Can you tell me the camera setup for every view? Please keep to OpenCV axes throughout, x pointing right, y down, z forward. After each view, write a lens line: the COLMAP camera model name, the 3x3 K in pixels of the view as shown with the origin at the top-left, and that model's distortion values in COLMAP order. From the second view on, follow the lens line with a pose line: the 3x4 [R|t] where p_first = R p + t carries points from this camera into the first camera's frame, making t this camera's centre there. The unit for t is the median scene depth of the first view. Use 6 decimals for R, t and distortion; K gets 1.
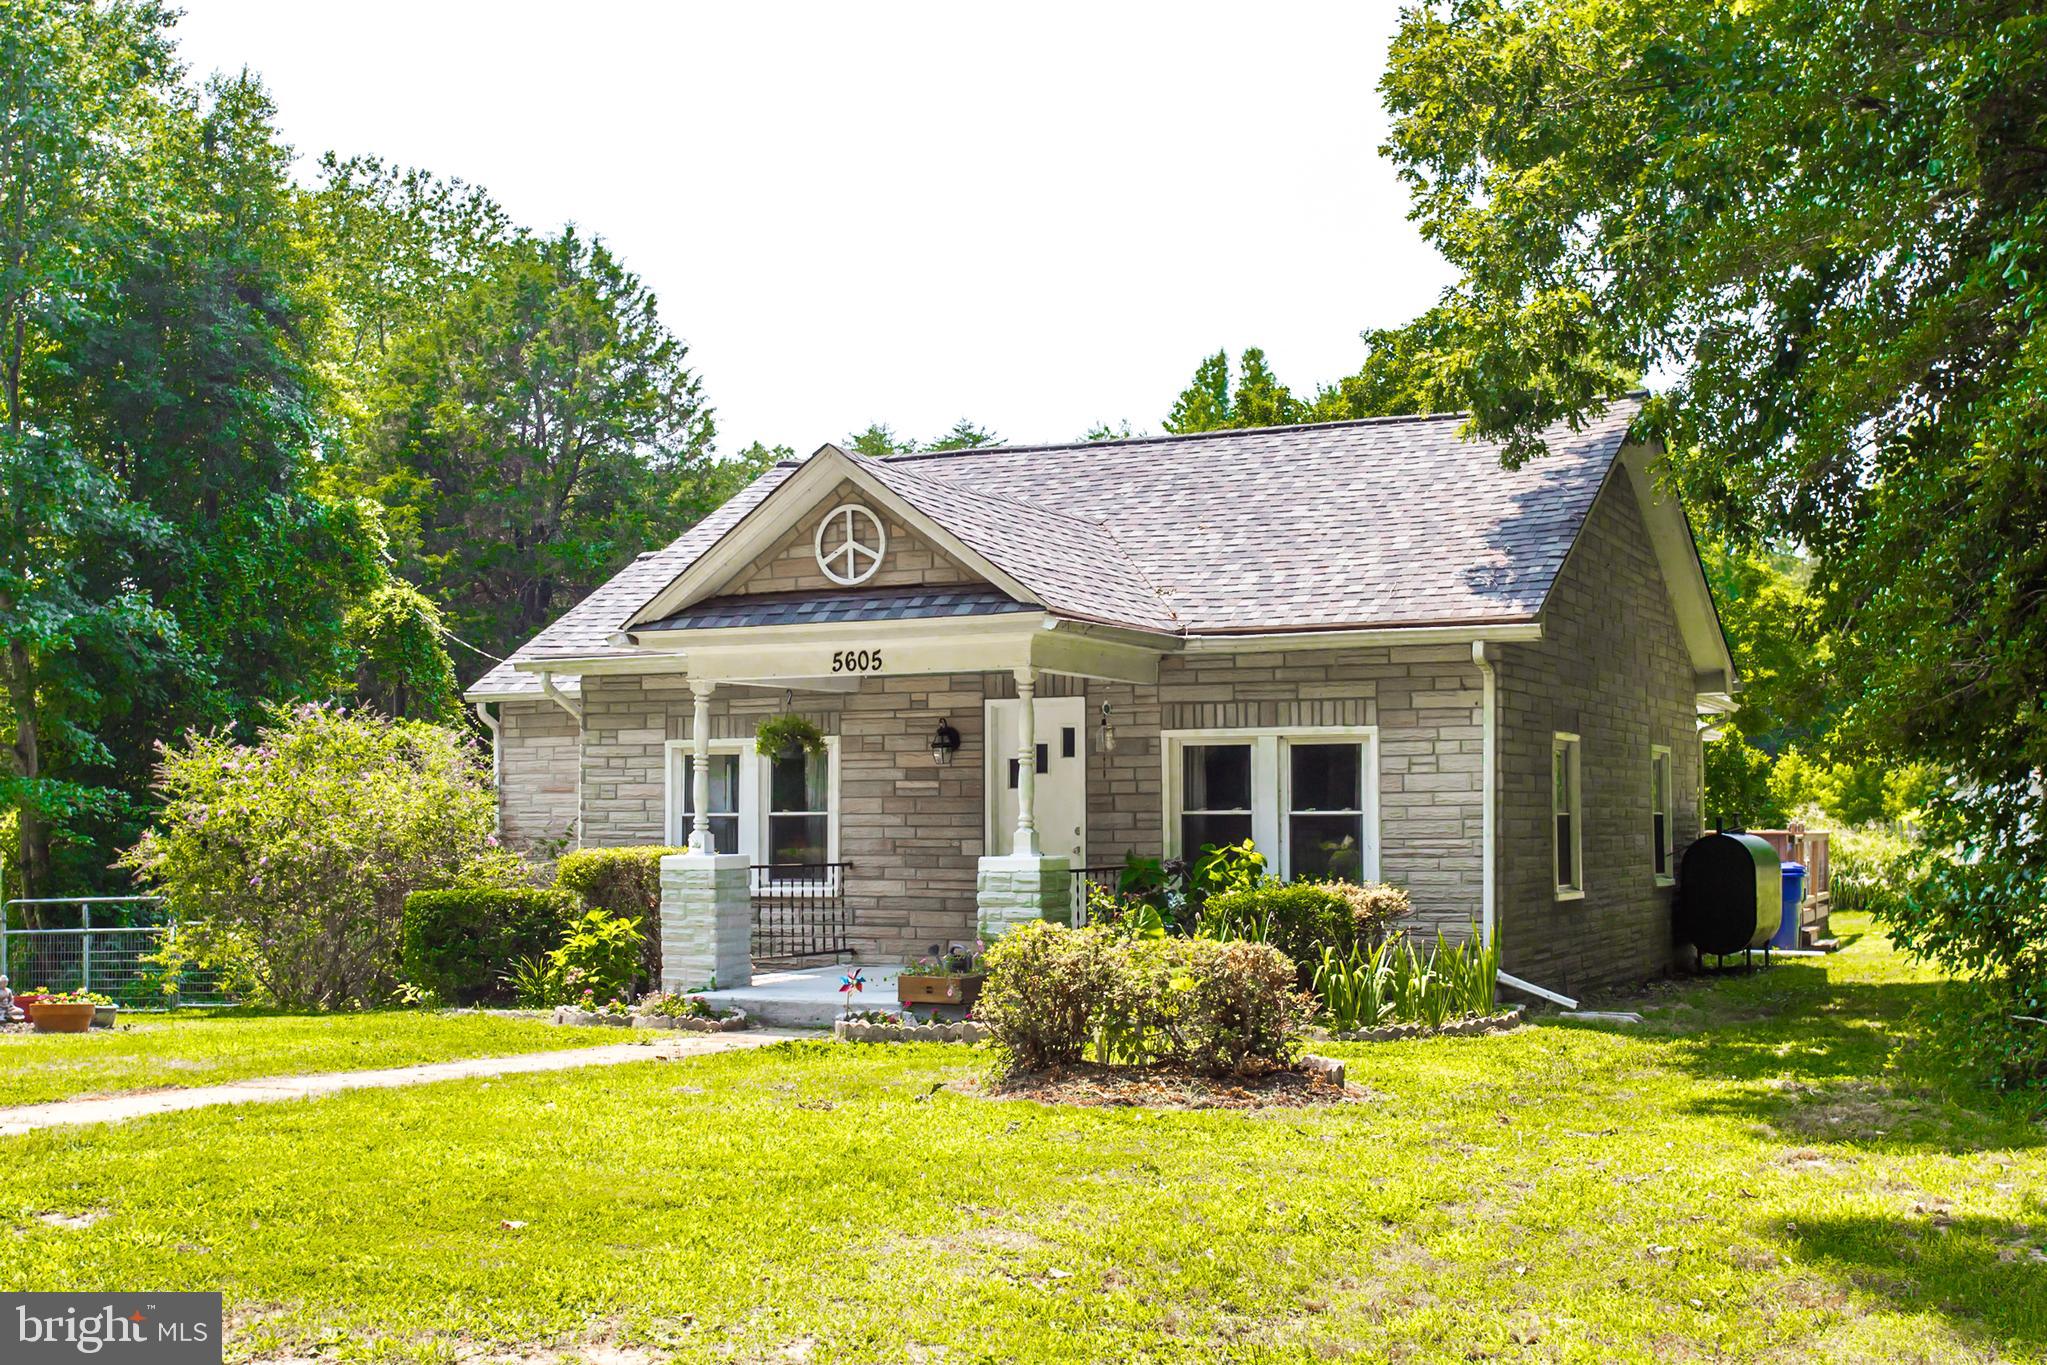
lens RADIAL K [[2243.1, 0, 1023.4], [0, 2243.1, 688.0], [0, 0, 1]] dist [-0.089348, 0.000000]
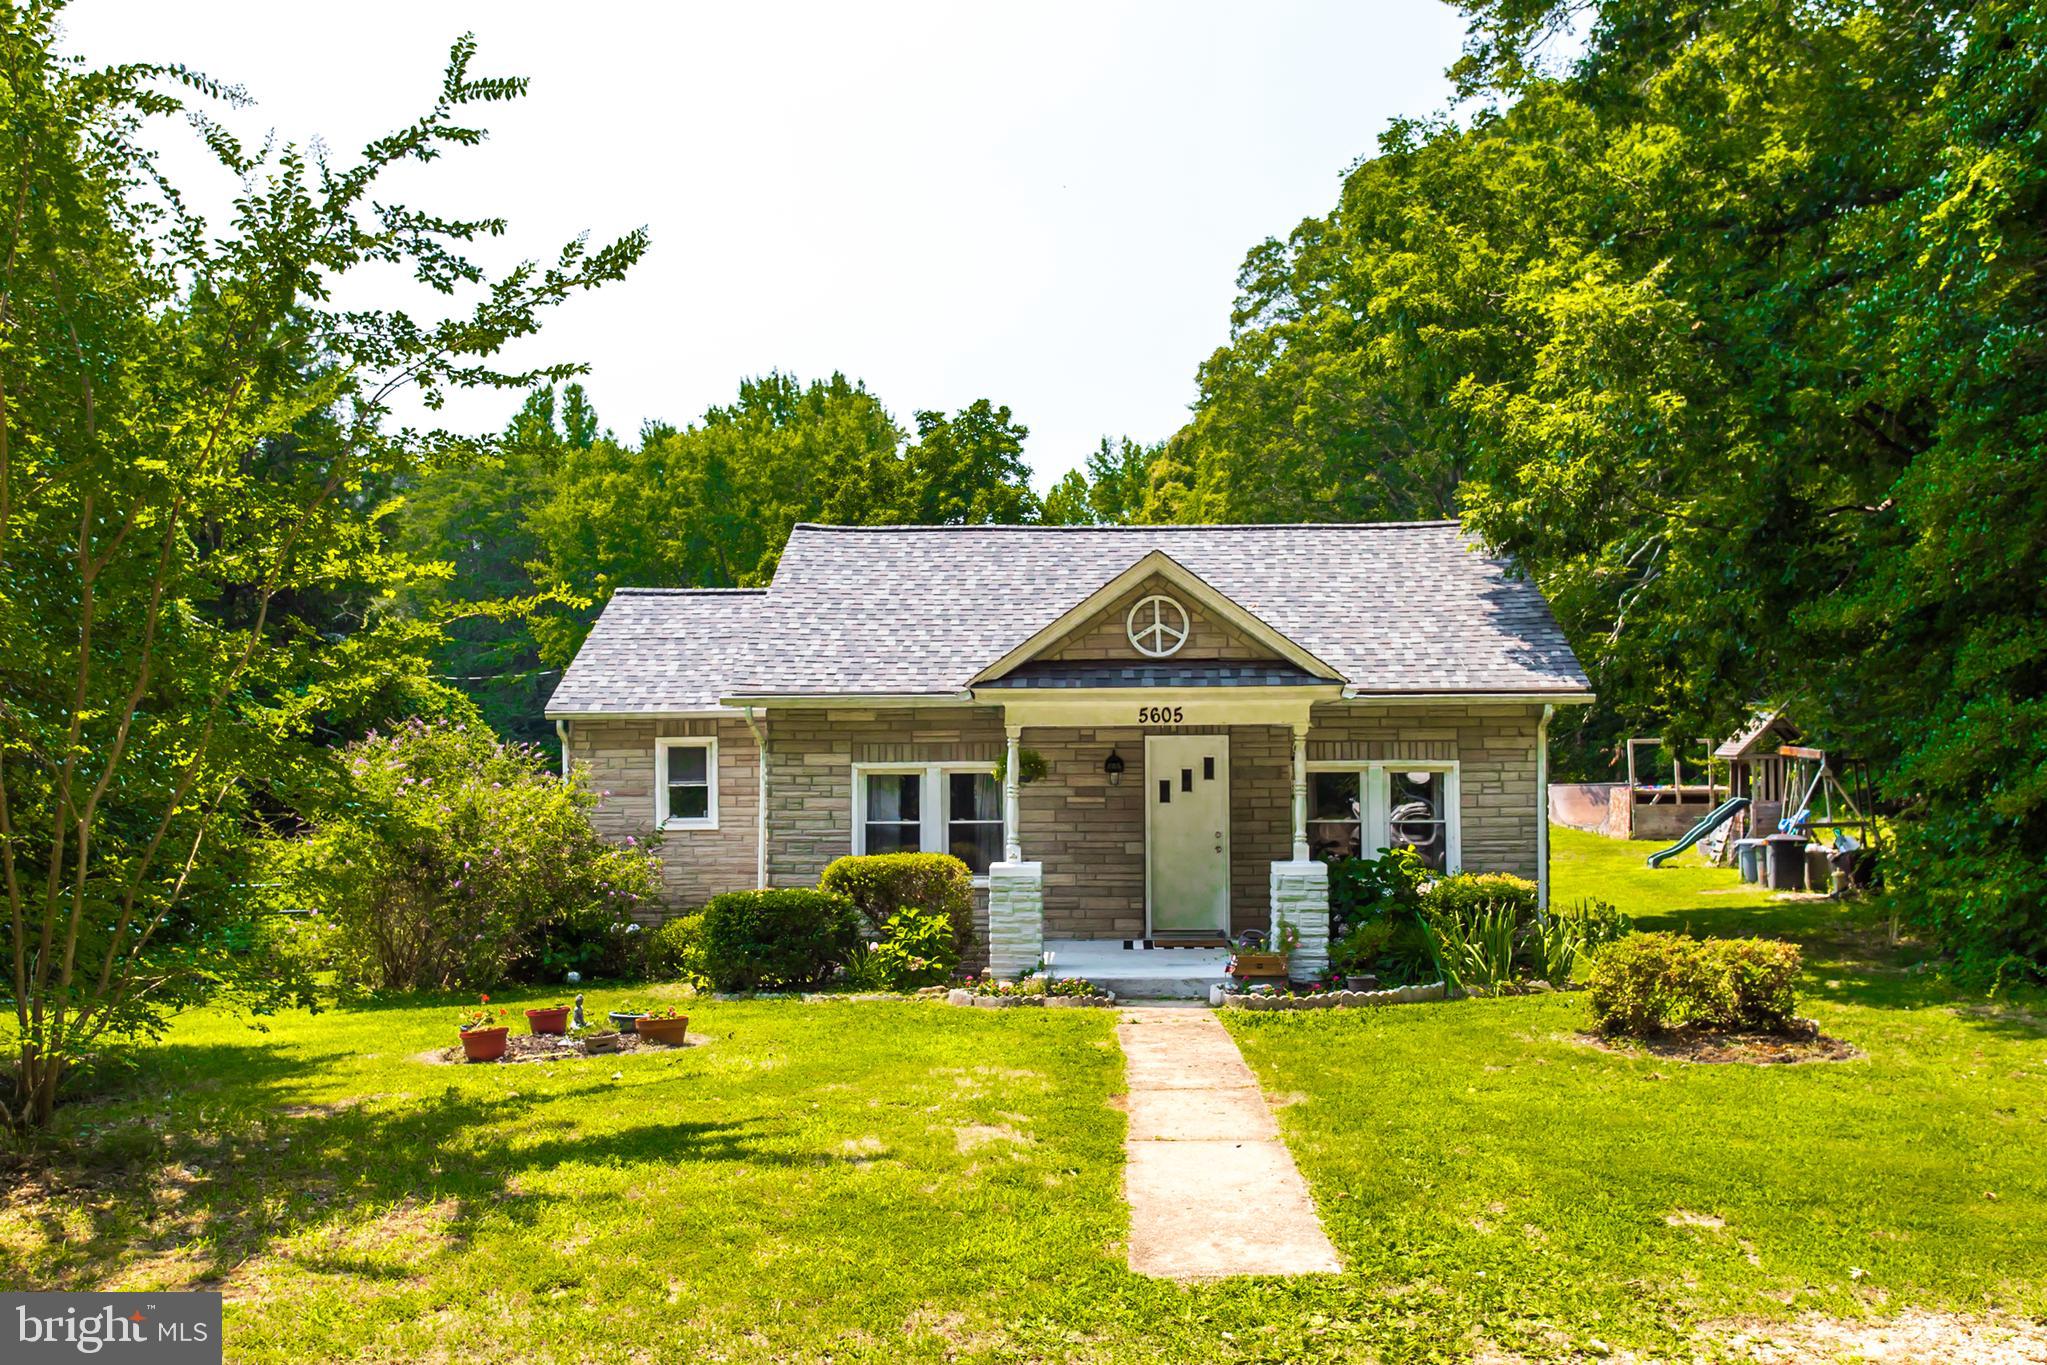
lens RADIAL K [[1752.6, 0, 1024.0], [0, 1752.6, 683.6], [0, 0, 1]] dist [0.022503, -0.012751]
pose [[0.922385, 0.012976, 0.386054, -0.532491], [-0.019251, 0.999738, 0.012394, -0.040695], [-0.385792, -0.018864, 0.922393, 0.082806]]
